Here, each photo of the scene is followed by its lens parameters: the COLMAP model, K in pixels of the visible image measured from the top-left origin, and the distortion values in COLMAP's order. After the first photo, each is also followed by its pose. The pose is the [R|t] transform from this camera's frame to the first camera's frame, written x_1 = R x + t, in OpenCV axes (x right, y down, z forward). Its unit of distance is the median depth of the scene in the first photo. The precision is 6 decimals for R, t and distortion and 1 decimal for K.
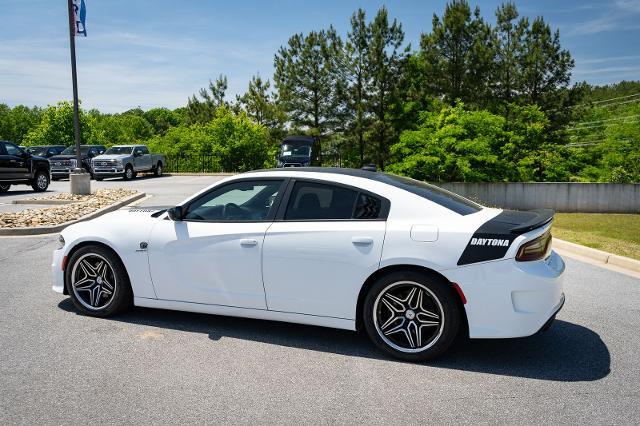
lens RADIAL K [[584.6, 0, 308.3], [0, 584.6, 221.8], [0, 0, 1]] dist [0.008790, 0.000000]
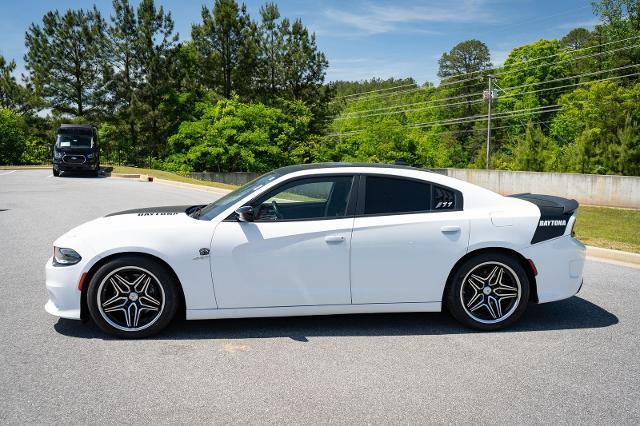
lens RADIAL K [[584.6, 0, 314.3], [0, 584.6, 213.9], [0, 0, 1]] dist [0.008790, 0.000000]
pose [[0.887124, -0.054618, 0.458288, -0.511290], [0.052691, 0.998466, 0.017000, -0.023086], [-0.458513, 0.009067, 0.888641, 0.105591]]
